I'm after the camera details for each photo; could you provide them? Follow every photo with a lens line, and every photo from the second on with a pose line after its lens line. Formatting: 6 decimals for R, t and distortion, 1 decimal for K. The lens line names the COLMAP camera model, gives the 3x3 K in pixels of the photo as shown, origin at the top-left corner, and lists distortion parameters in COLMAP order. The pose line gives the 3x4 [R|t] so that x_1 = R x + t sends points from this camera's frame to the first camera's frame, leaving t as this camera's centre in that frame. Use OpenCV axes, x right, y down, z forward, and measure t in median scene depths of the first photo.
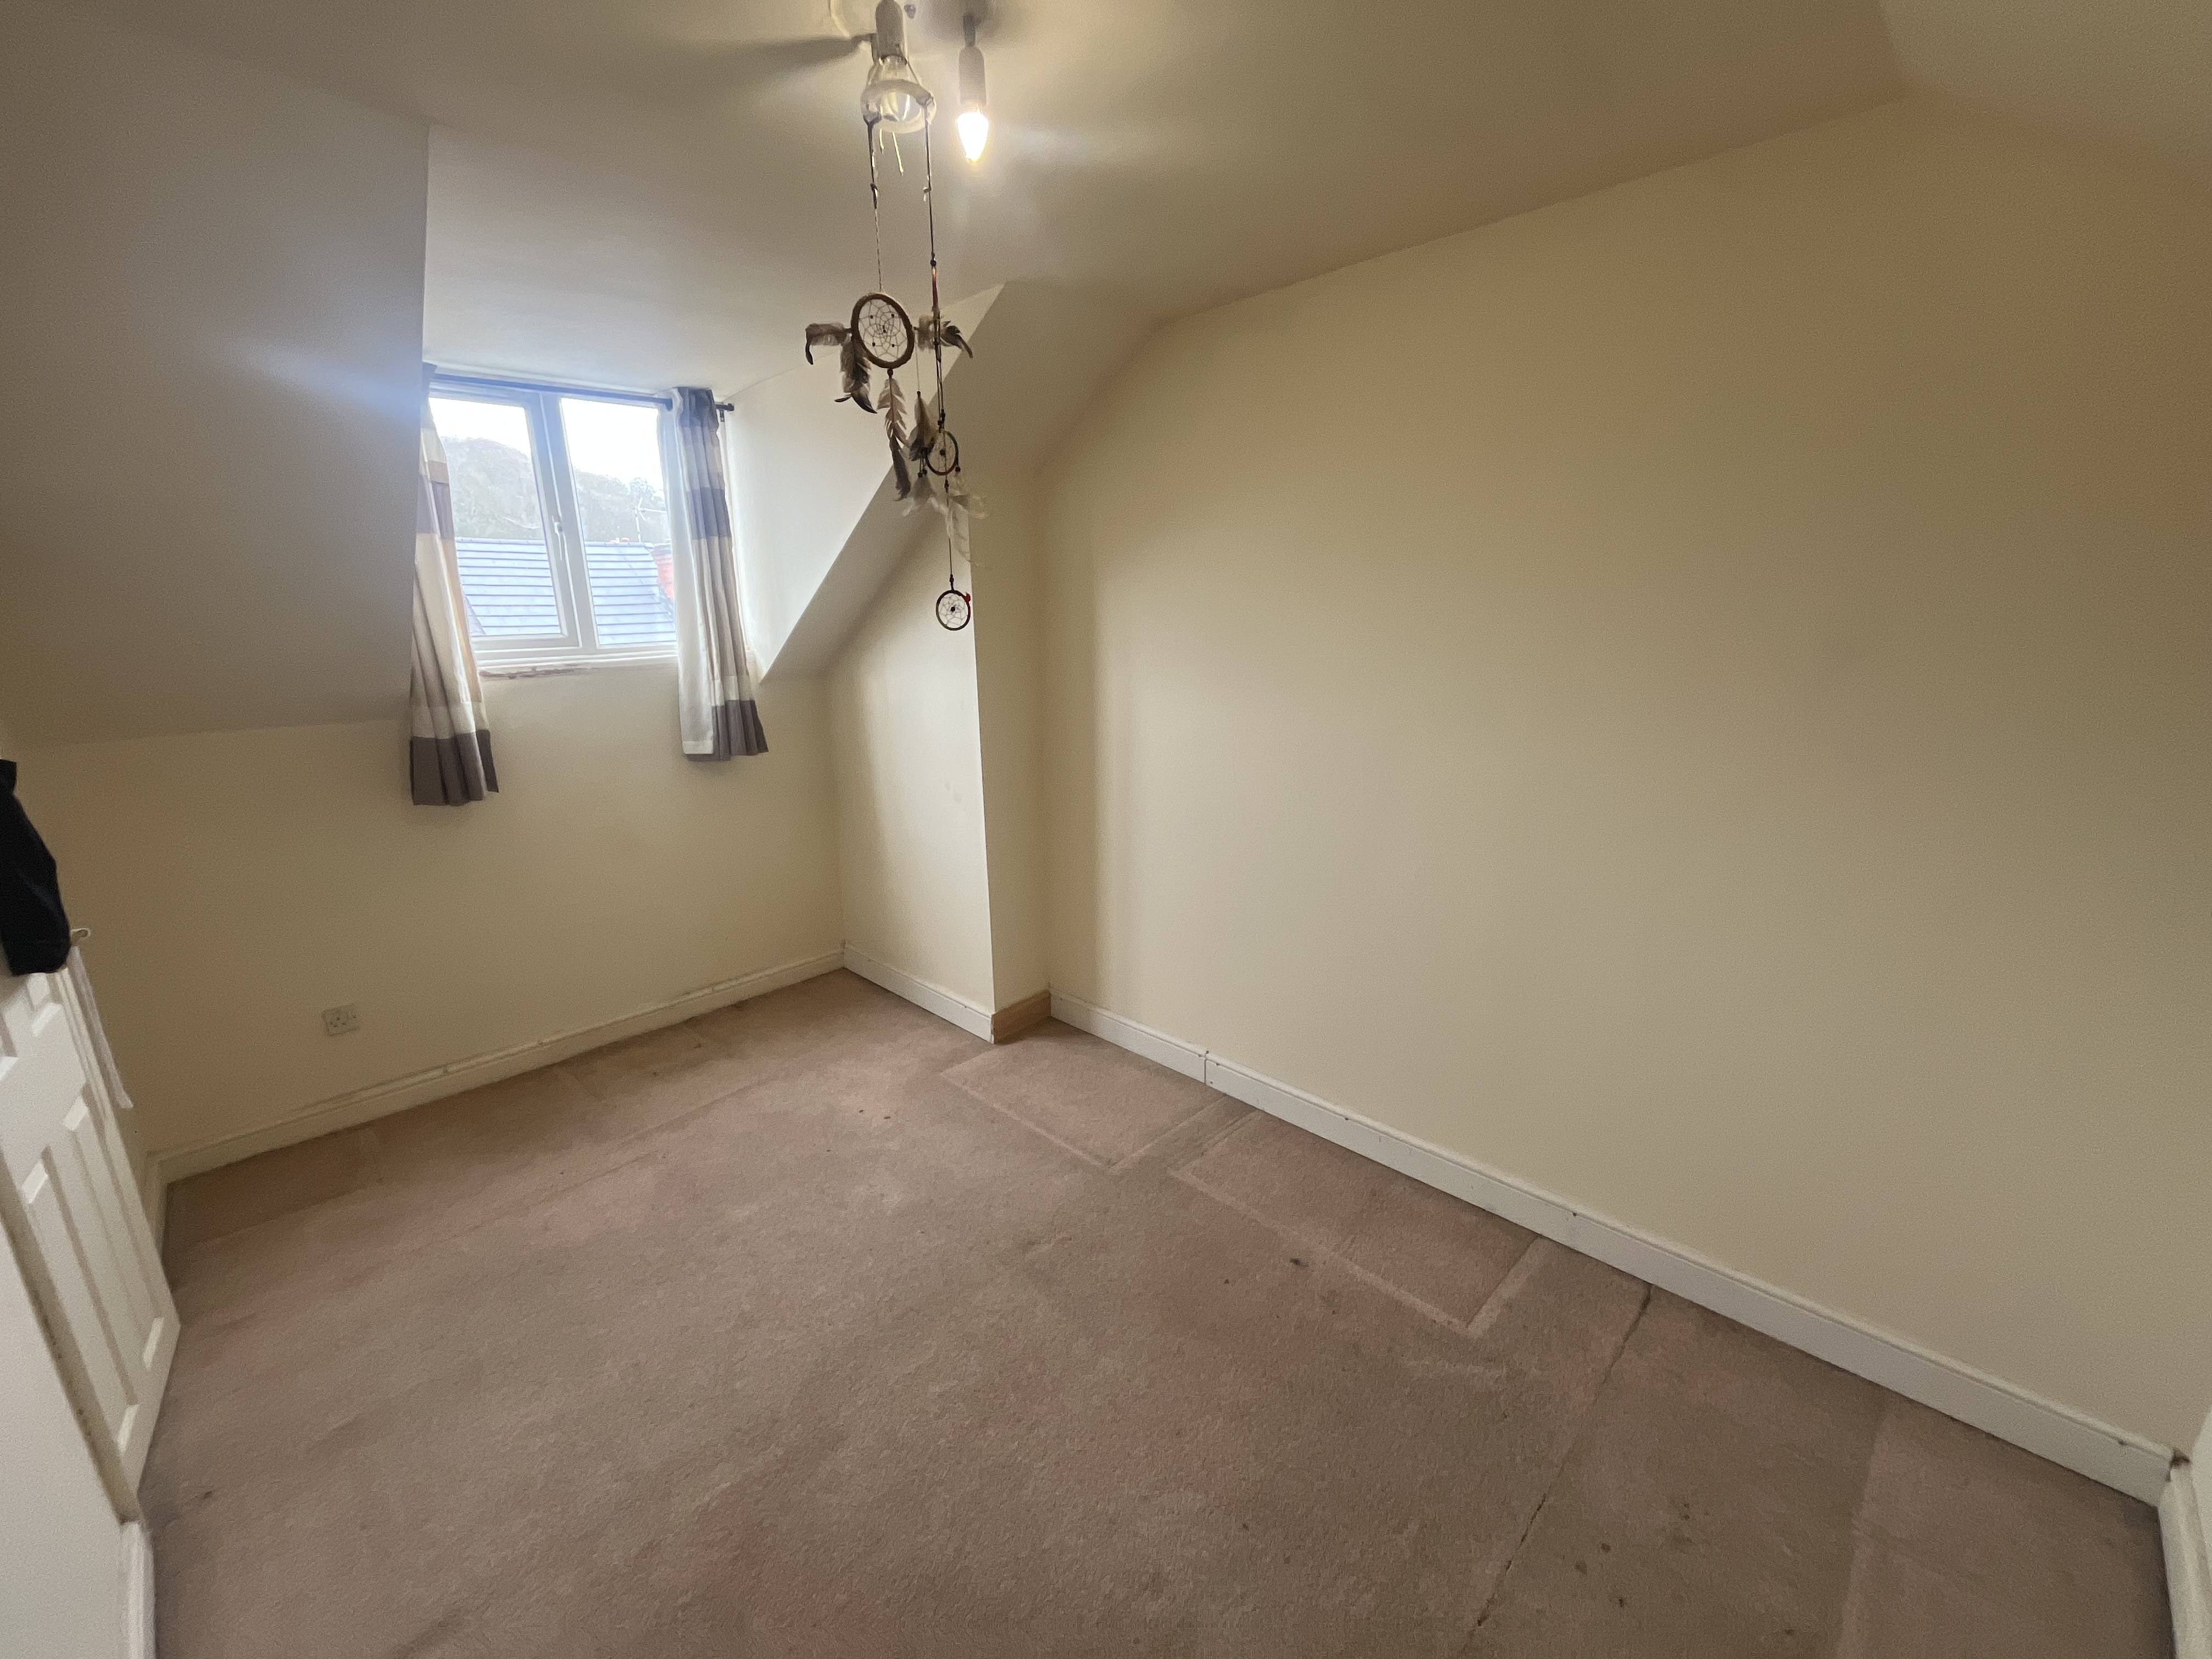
lens RADIAL K [[905.1, 0, 1098.0], [0, 905.1, 836.1], [0, 0, 1]] dist [-0.000254, -0.000297]
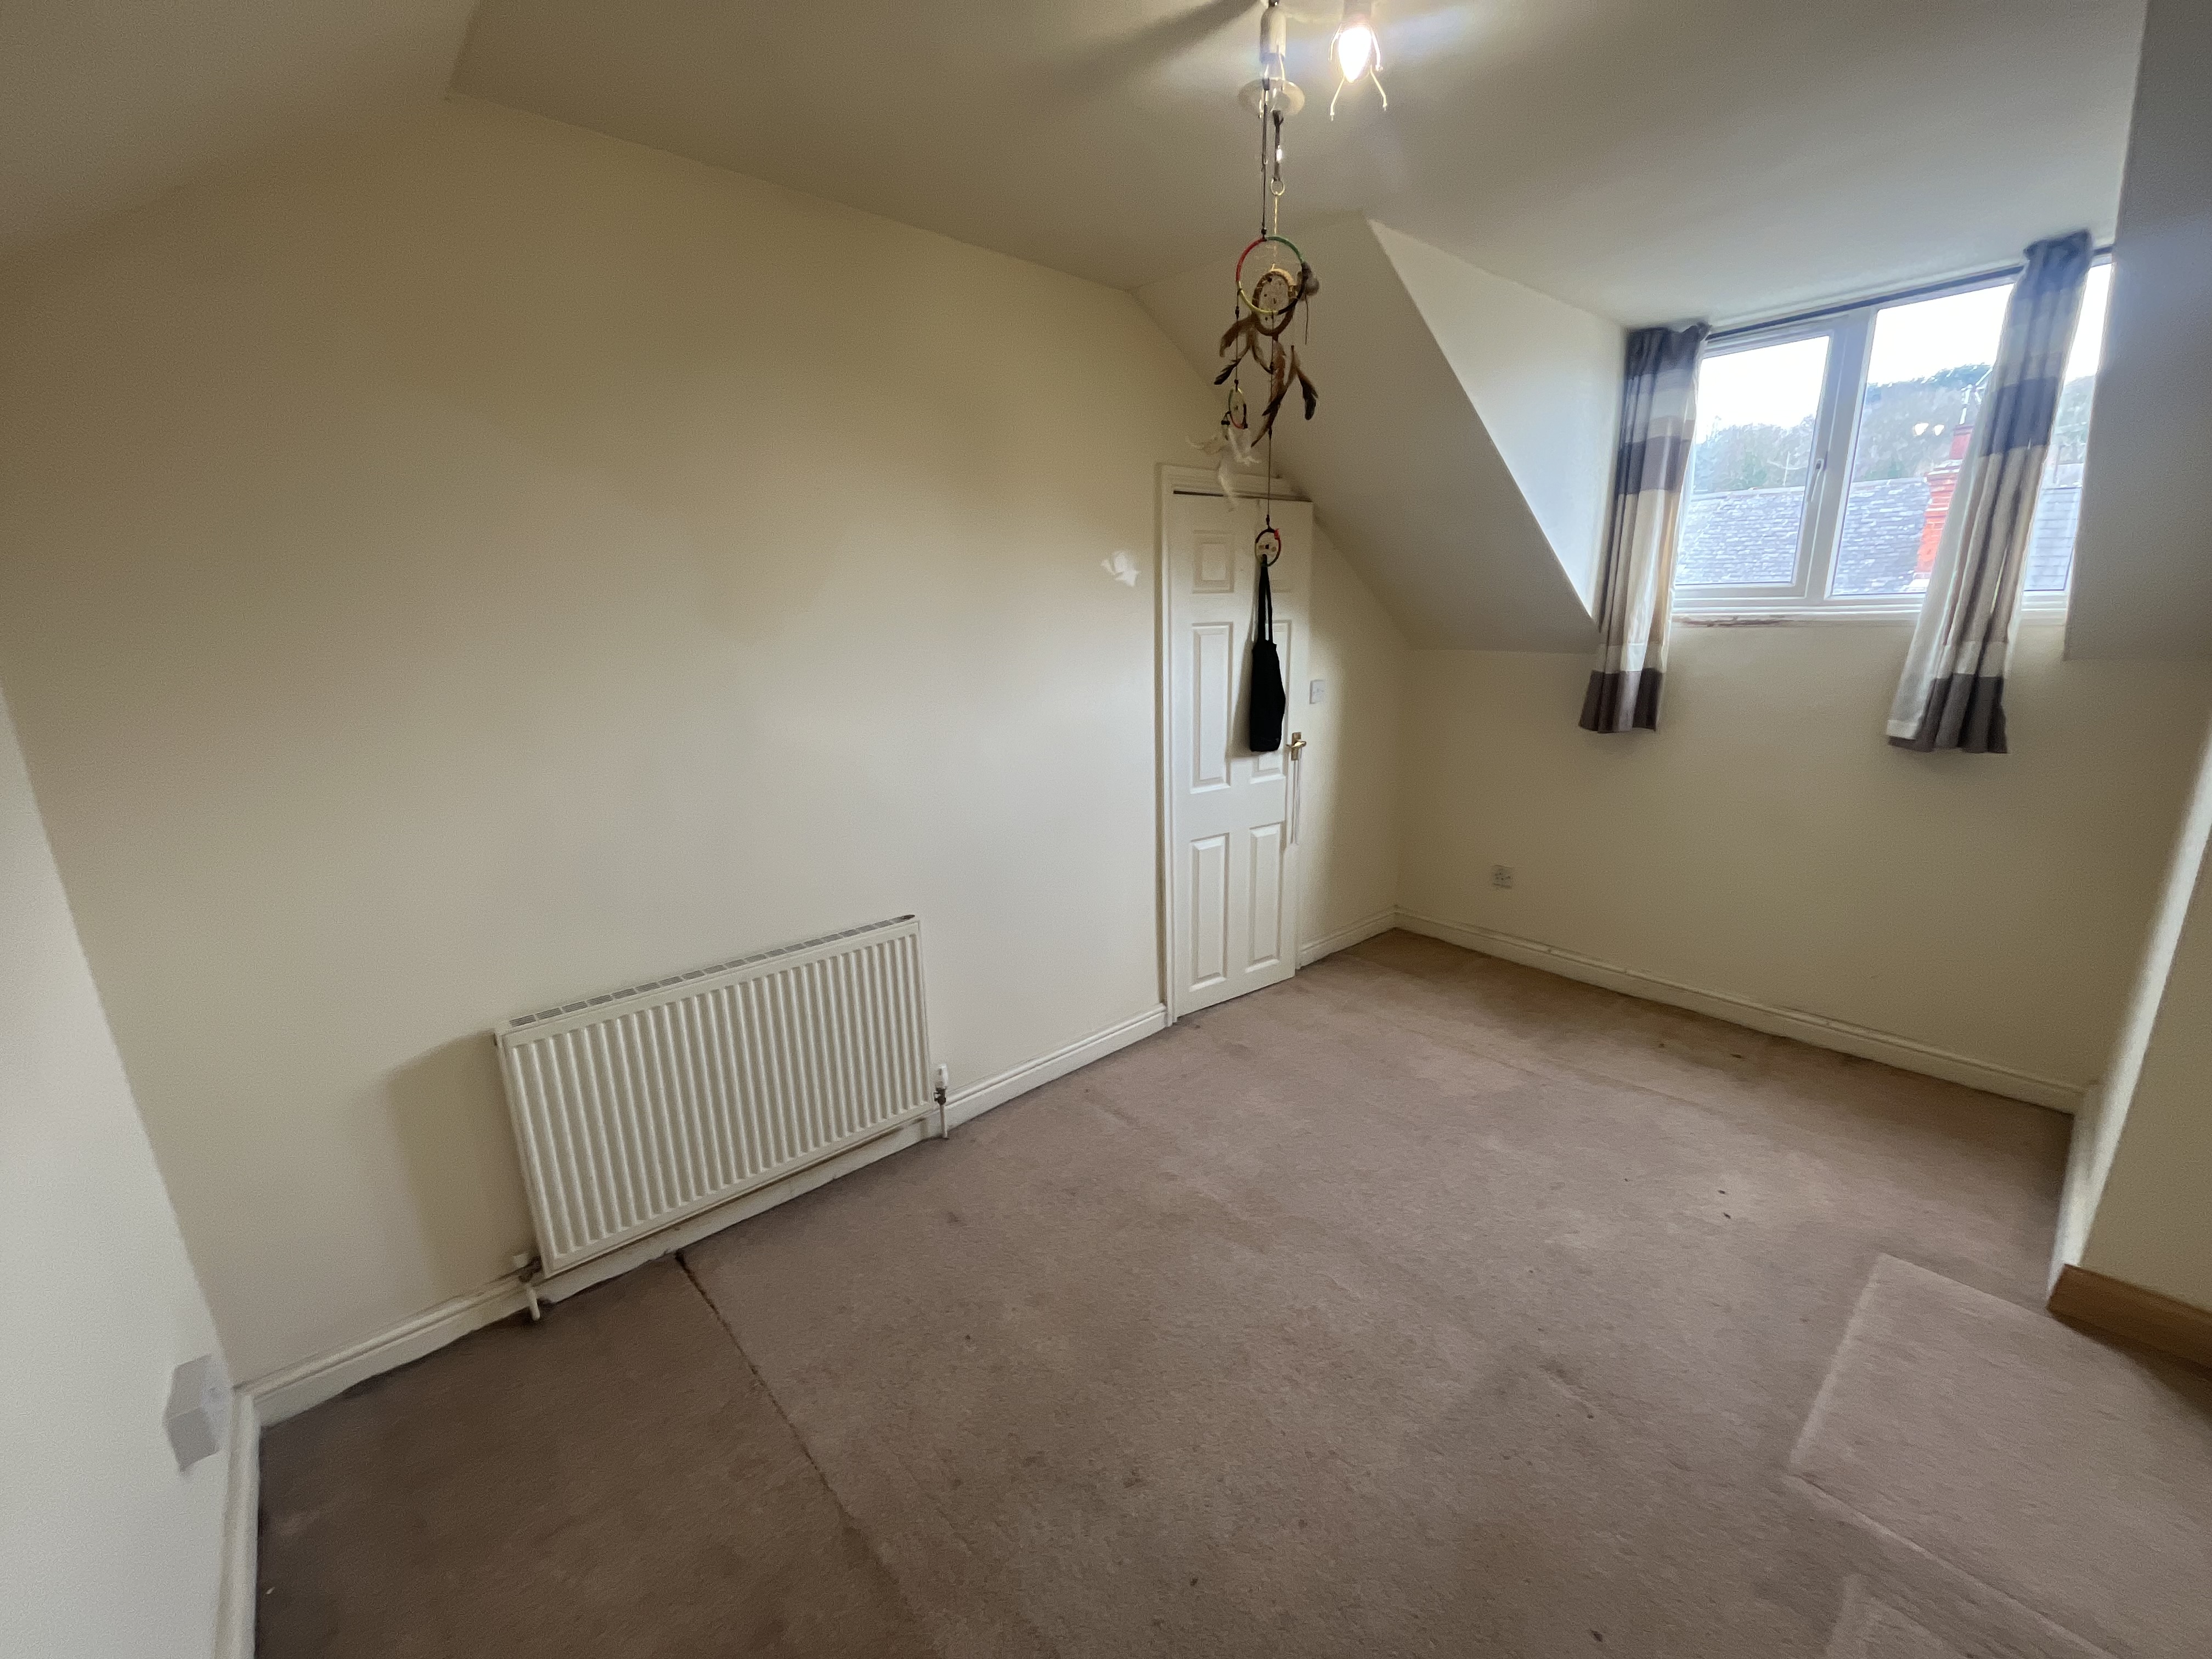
lens RADIAL K [[905.1, 0, 1098.0], [0, 905.1, 836.1], [0, 0, 1]] dist [-0.000254, -0.000297]
pose [[-0.065245, 0.268250, -0.961137, 0.440190], [-0.227307, 0.933872, 0.276071, -0.079265], [0.971635, 0.236485, 0.000045, 0.389788]]
